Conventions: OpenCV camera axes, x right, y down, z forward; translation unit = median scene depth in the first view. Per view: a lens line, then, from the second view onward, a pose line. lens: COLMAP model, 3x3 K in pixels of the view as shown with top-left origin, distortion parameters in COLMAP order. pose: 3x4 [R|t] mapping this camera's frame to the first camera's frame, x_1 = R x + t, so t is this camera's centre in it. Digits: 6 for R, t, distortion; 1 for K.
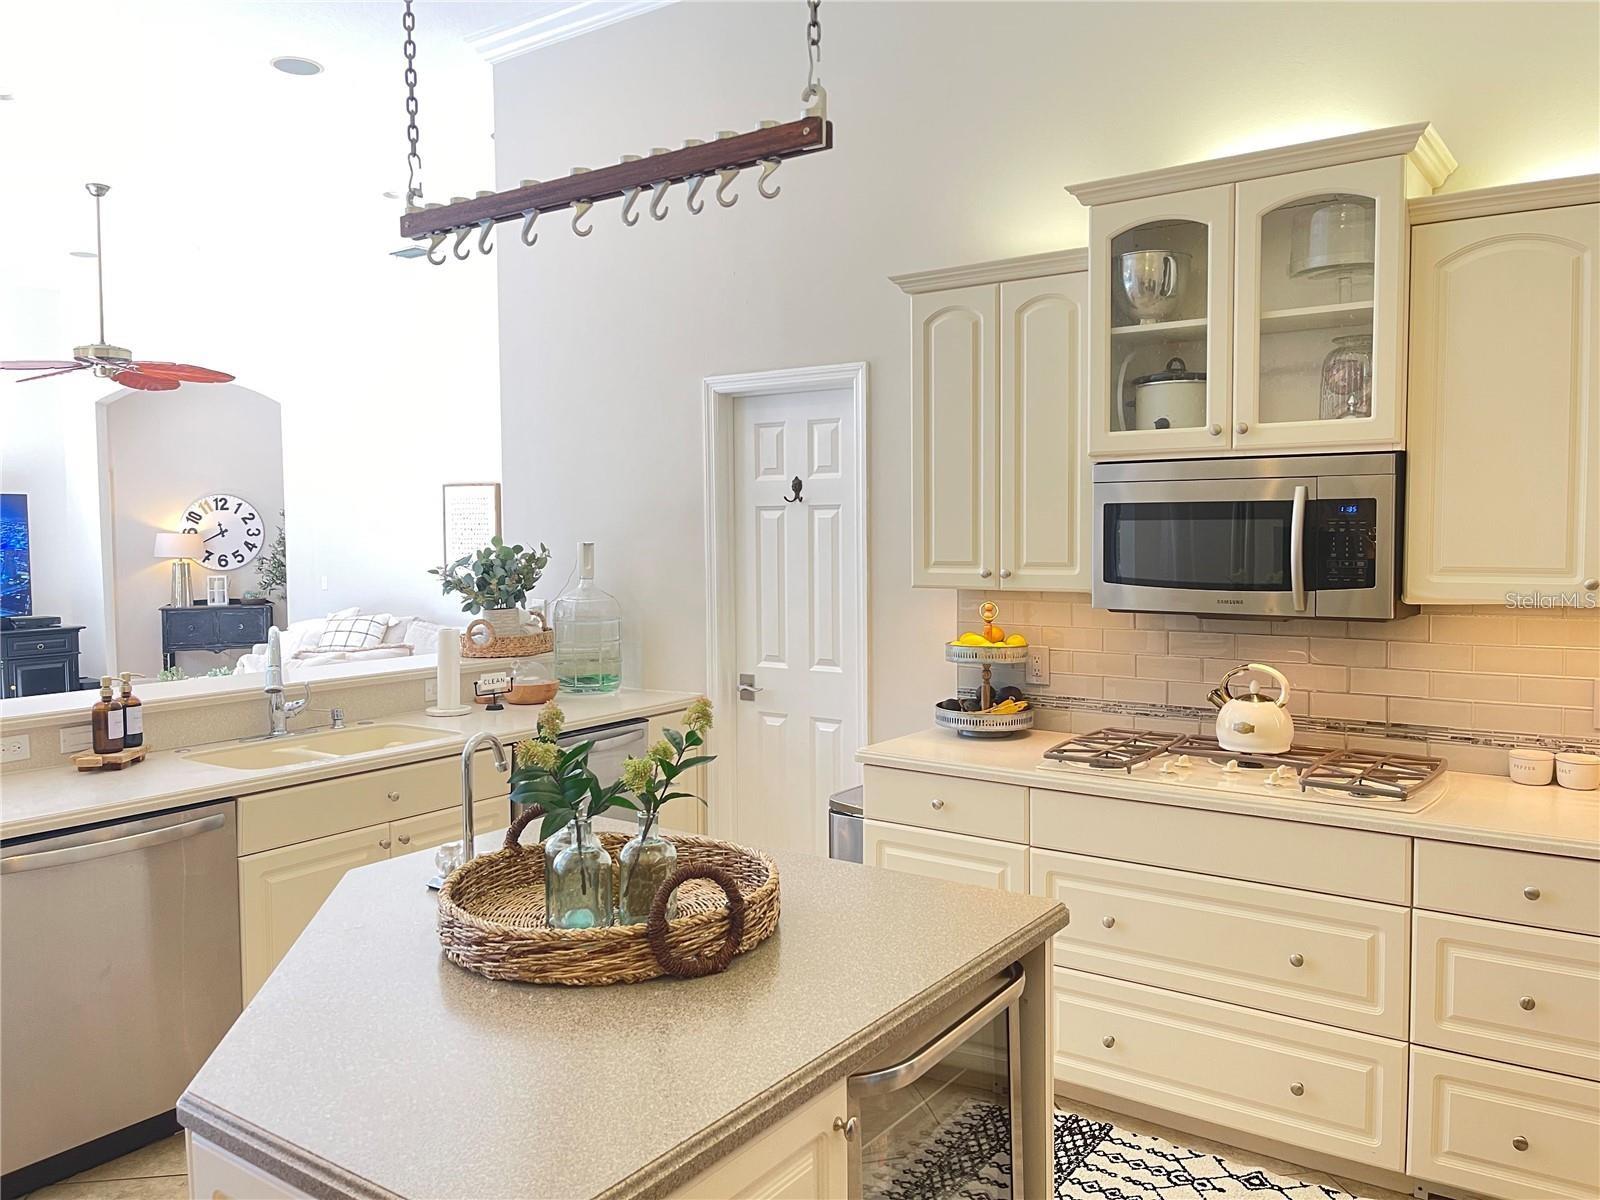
lens RADIAL K [[1199.1, 0, 802.4], [0, 1199.1, 587.2], [0, 0, 1]] dist [0.036085, -0.005104]
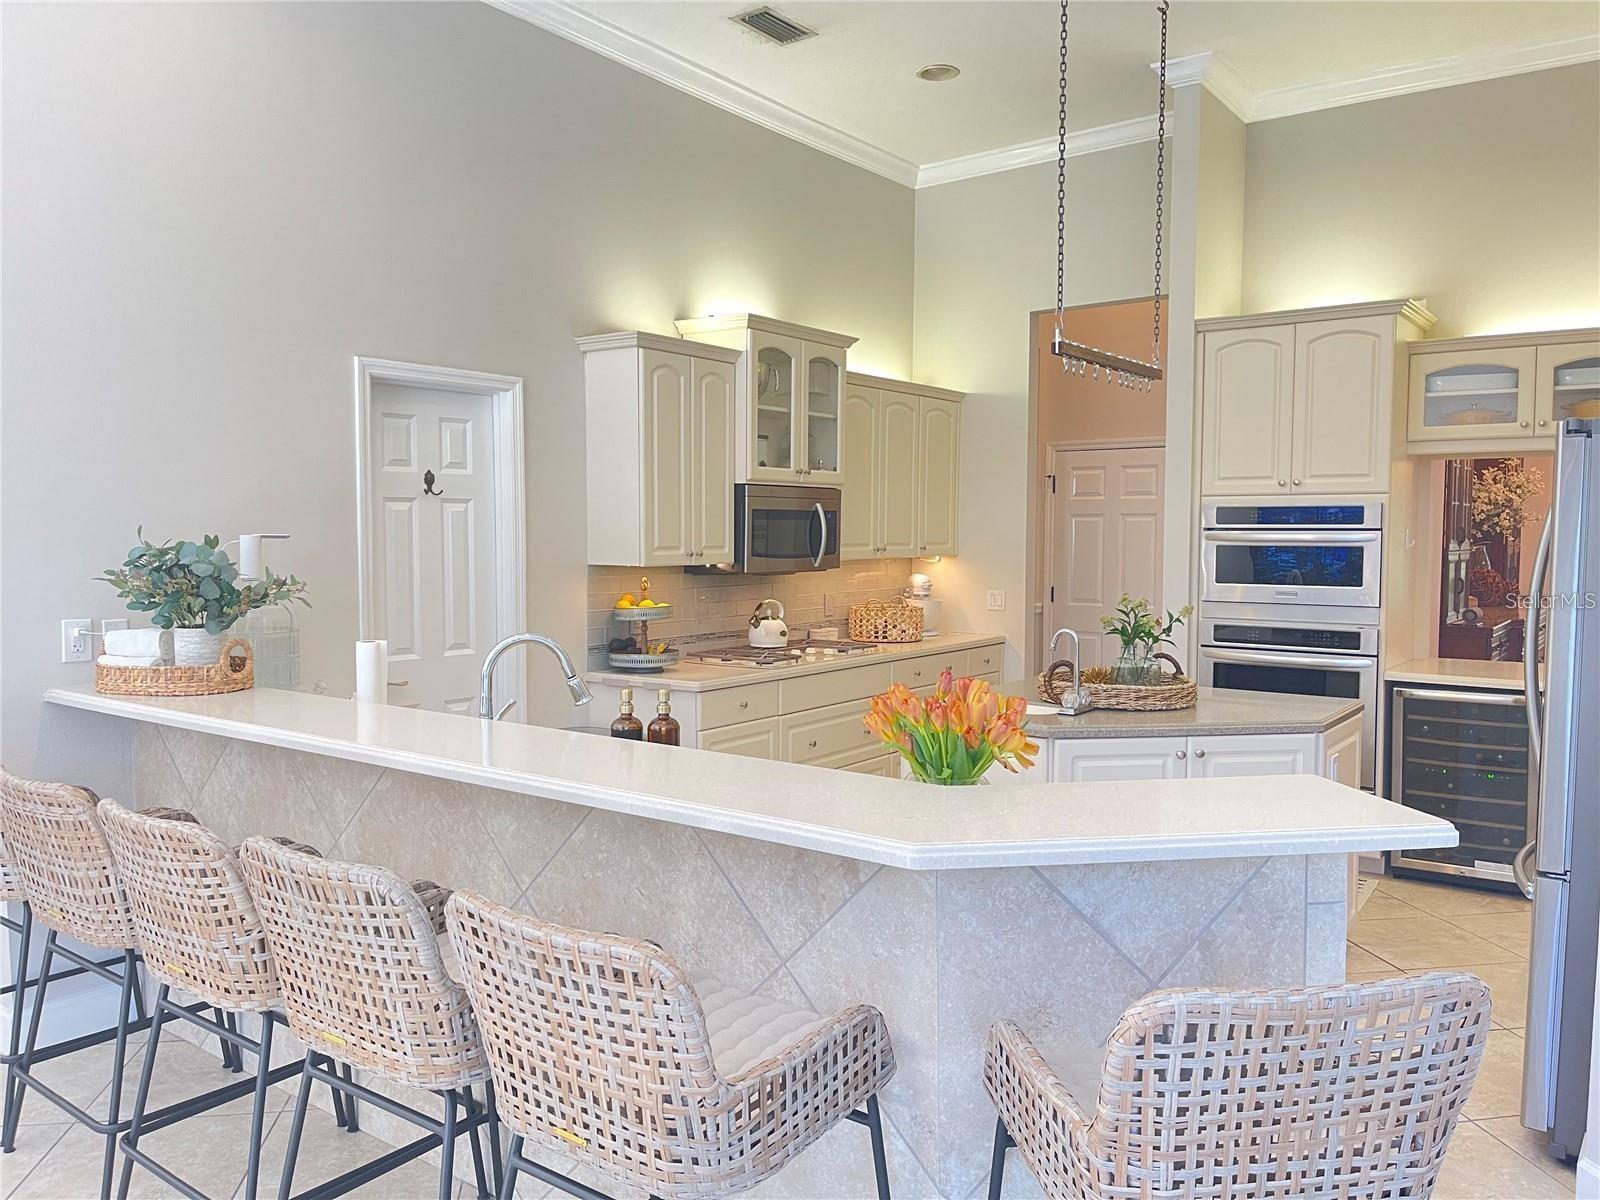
lens RADIAL K [[1199.1, 0, 792.3], [0, 1199.1, 601.4], [0, 0, 1]] dist [0.036085, -0.005104]
pose [[0.030447, -0.044527, 0.998544, -1.051836], [0.056998, 0.997459, 0.042740, -0.006012], [-0.997910, 0.055614, 0.032908, 0.672294]]
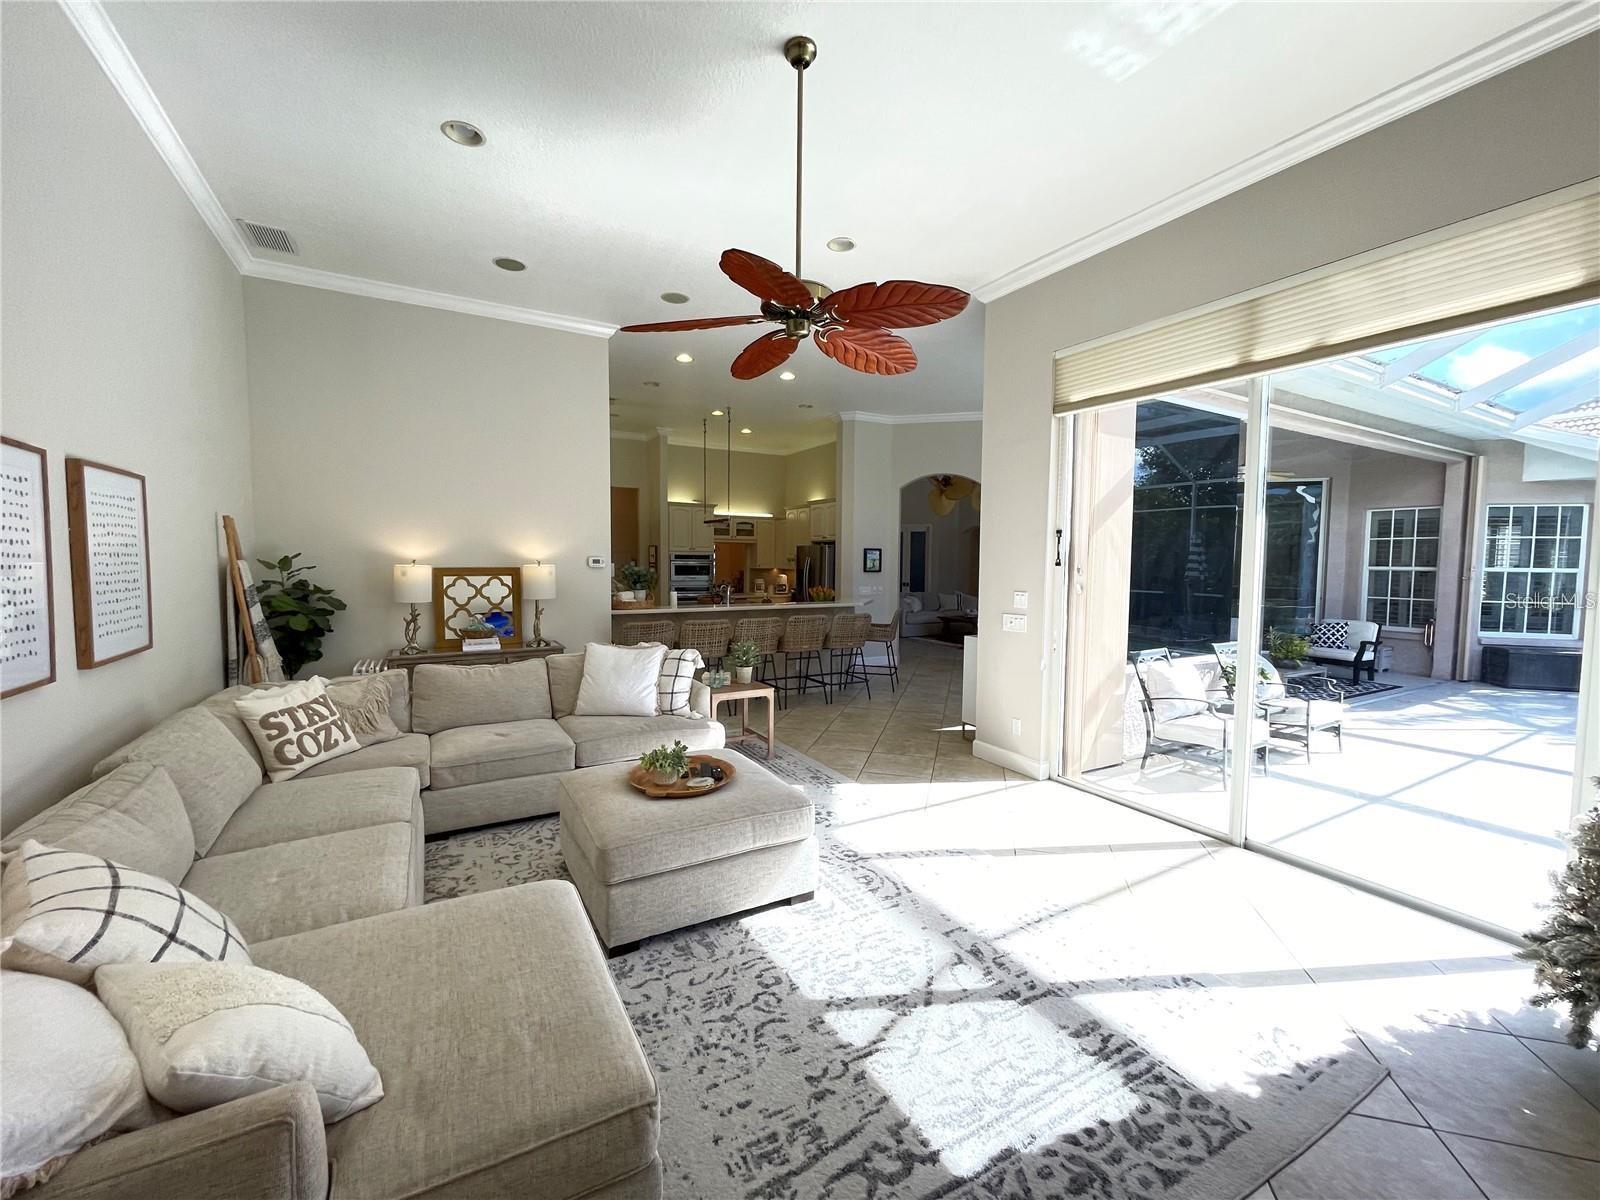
lens RADIAL K [[647.4, 0, 815.1], [0, 647.4, 600.9], [0, 0, 1]] dist [0.003402, -0.000444]
pose [[-0.909505, -0.018682, 0.415272, -1.275550], [0.029906, 0.993460, 0.110191, -0.107886], [-0.414615, 0.112639, -0.902999, 2.320830]]
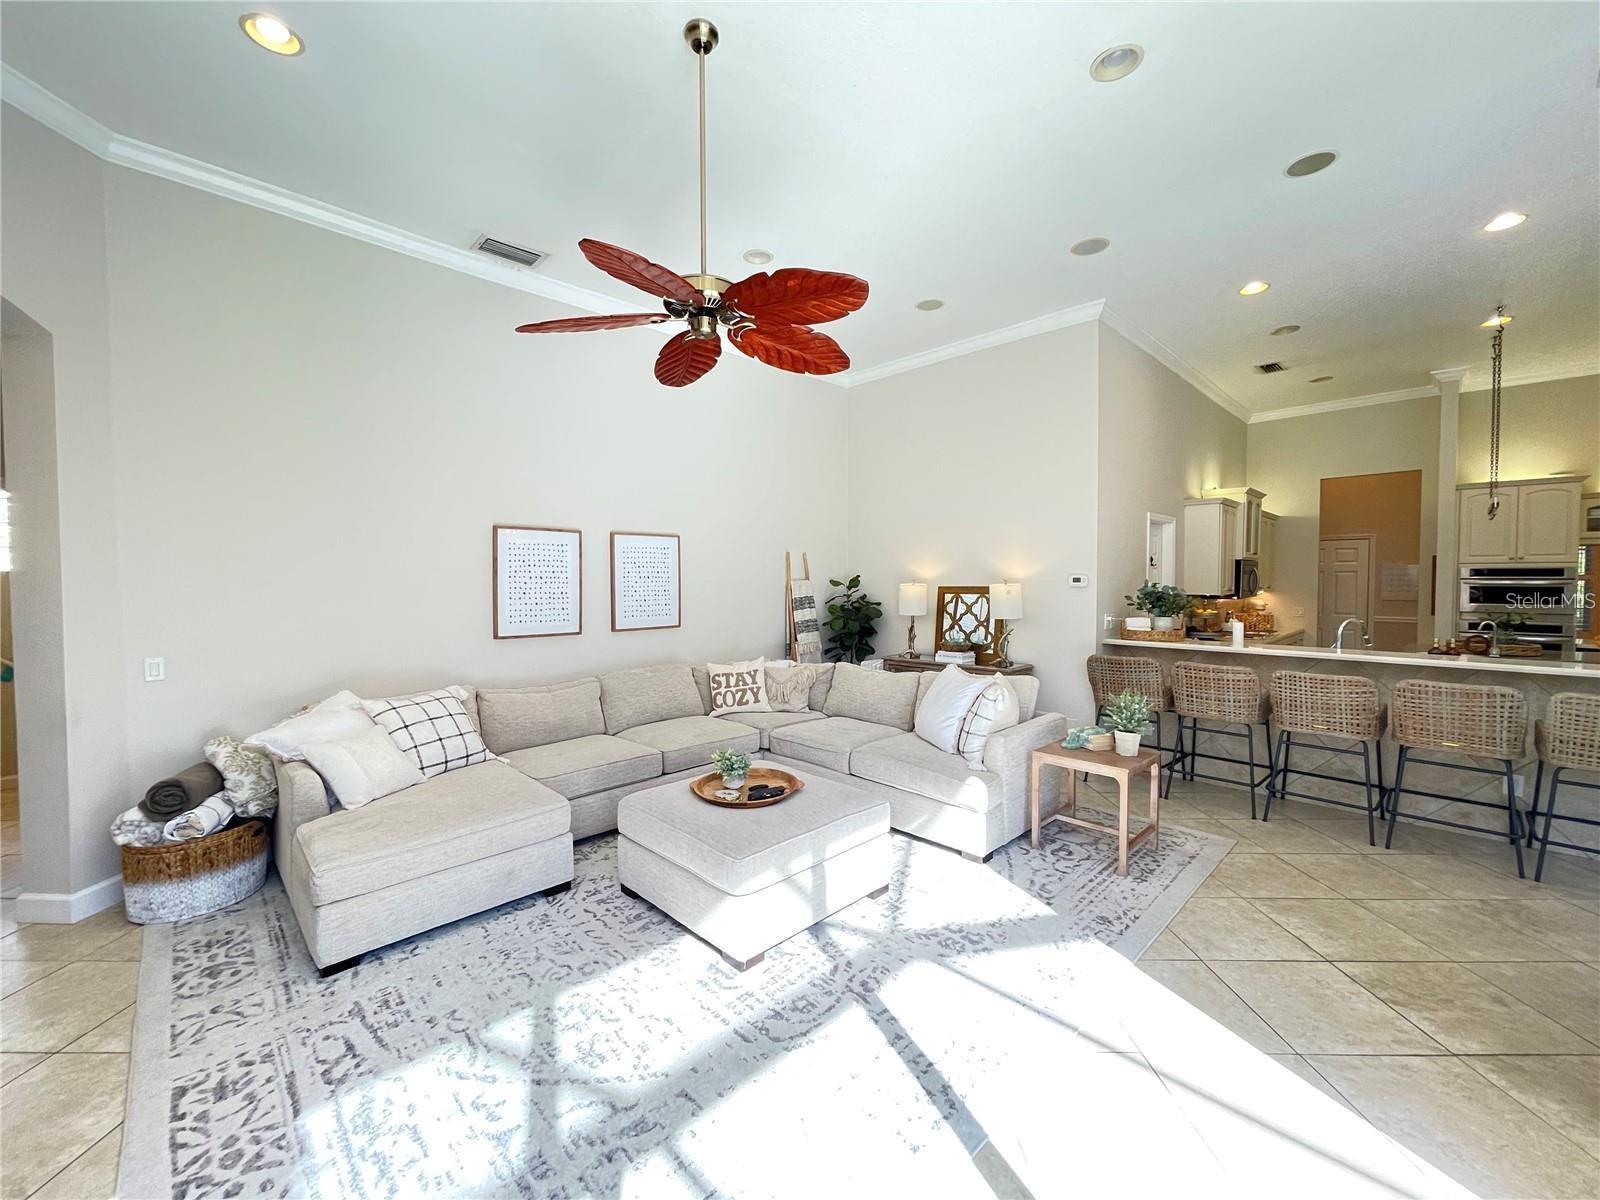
lens RADIAL K [[647.4, 0, 775.3], [0, 647.4, 597.0], [0, 0, 1]] dist [0.003402, -0.000444]
pose [[0.193986, -0.010900, 0.980944, -1.559626], [0.056443, 0.998406, -0.000068, -0.051864], [-0.979379, 0.055381, 0.194292, 1.565223]]
